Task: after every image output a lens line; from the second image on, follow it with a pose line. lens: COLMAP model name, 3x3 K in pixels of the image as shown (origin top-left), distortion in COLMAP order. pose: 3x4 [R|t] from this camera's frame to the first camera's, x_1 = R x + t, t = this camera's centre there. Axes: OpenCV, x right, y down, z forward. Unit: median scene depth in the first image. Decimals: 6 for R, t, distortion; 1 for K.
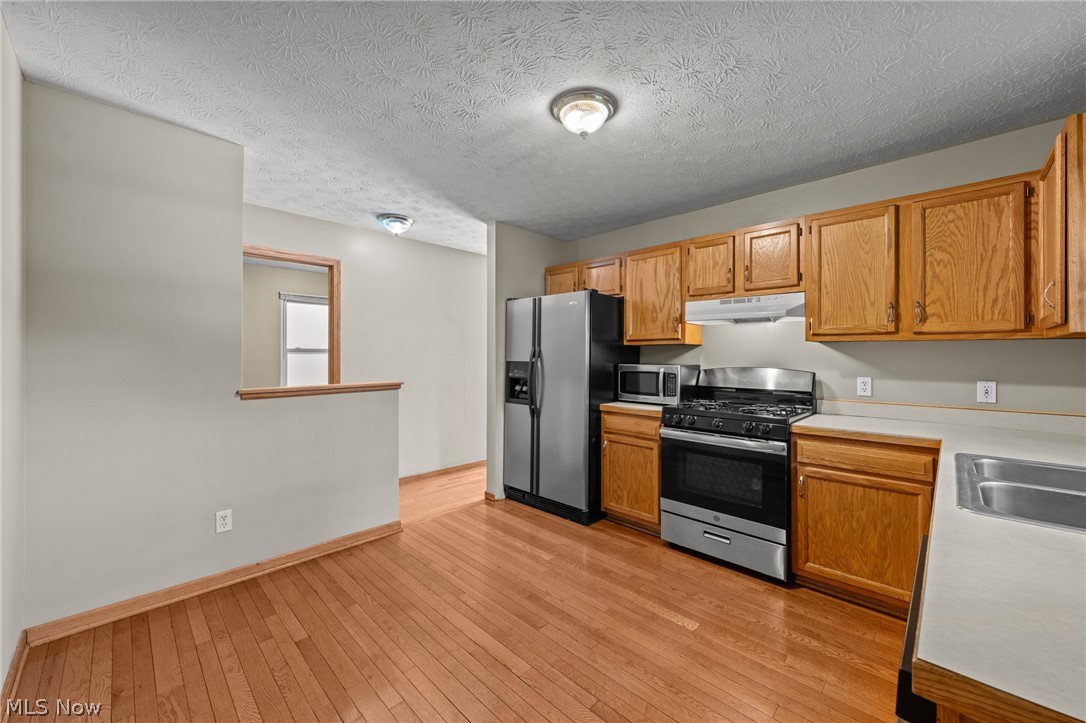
lens RADIAL K [[418.6, 0, 547.9], [0, 418.6, 354.5], [0, 0, 1]] dist [0.000057, -0.000126]
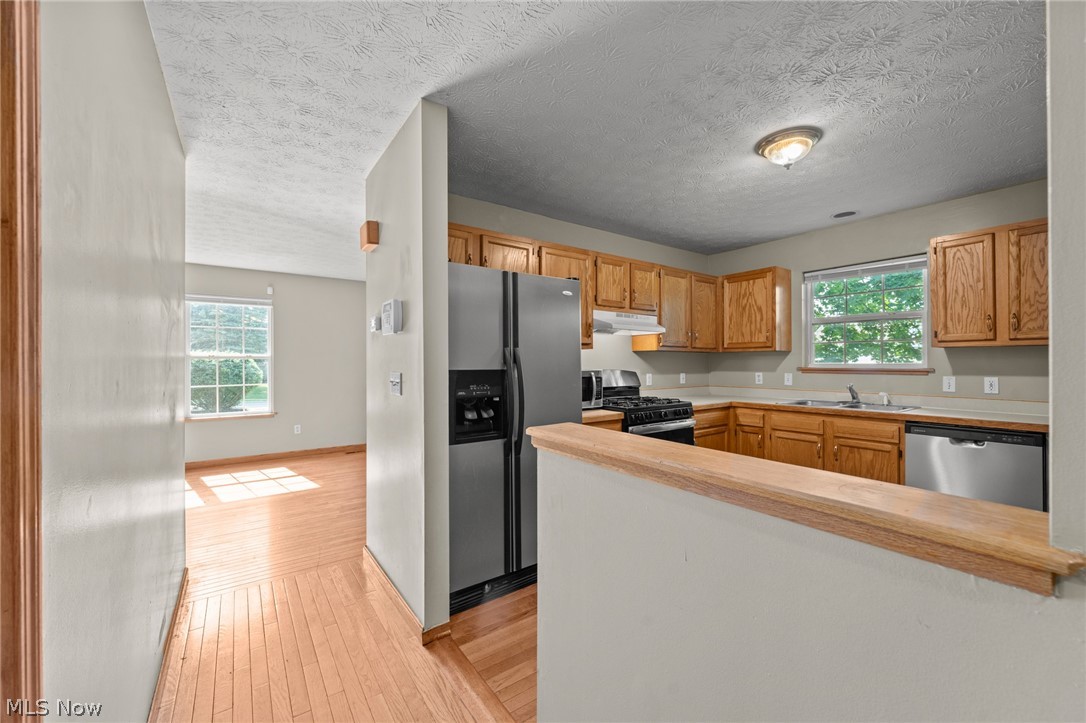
lens RADIAL K [[423.2, 0, 548.5], [0, 423.2, 362.5], [0, 0, 1]] dist [-0.000295, -0.000163]
pose [[0.174857, -0.004798, 0.984582, -0.816875], [0.000655, 0.999988, 0.004757, 0.003710], [-0.984594, -0.000187, 0.174859, 1.008469]]
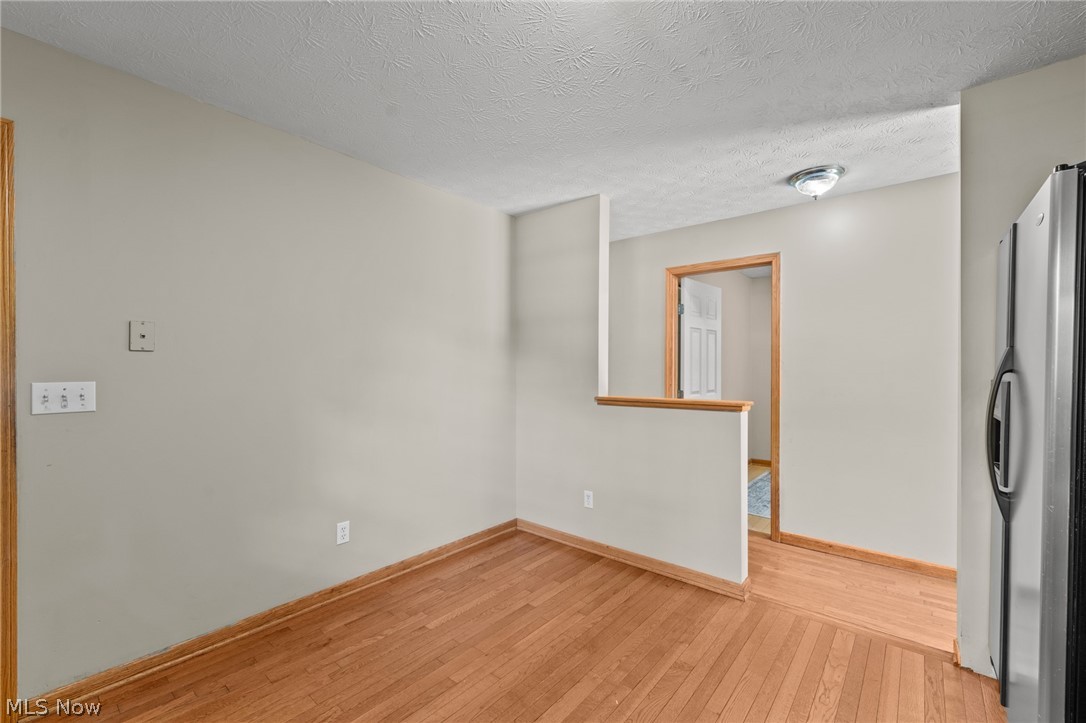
lens RADIAL K [[453.5, 0, 549.2], [0, 453.5, 365.6], [0, 0, 1]] dist [-0.000722, -0.000012]
pose [[0.080615, -0.006682, -0.996723, 0.465739], [0.001330, 0.999977, -0.006596, 0.004401], [0.996744, -0.000794, 0.080622, 0.624190]]
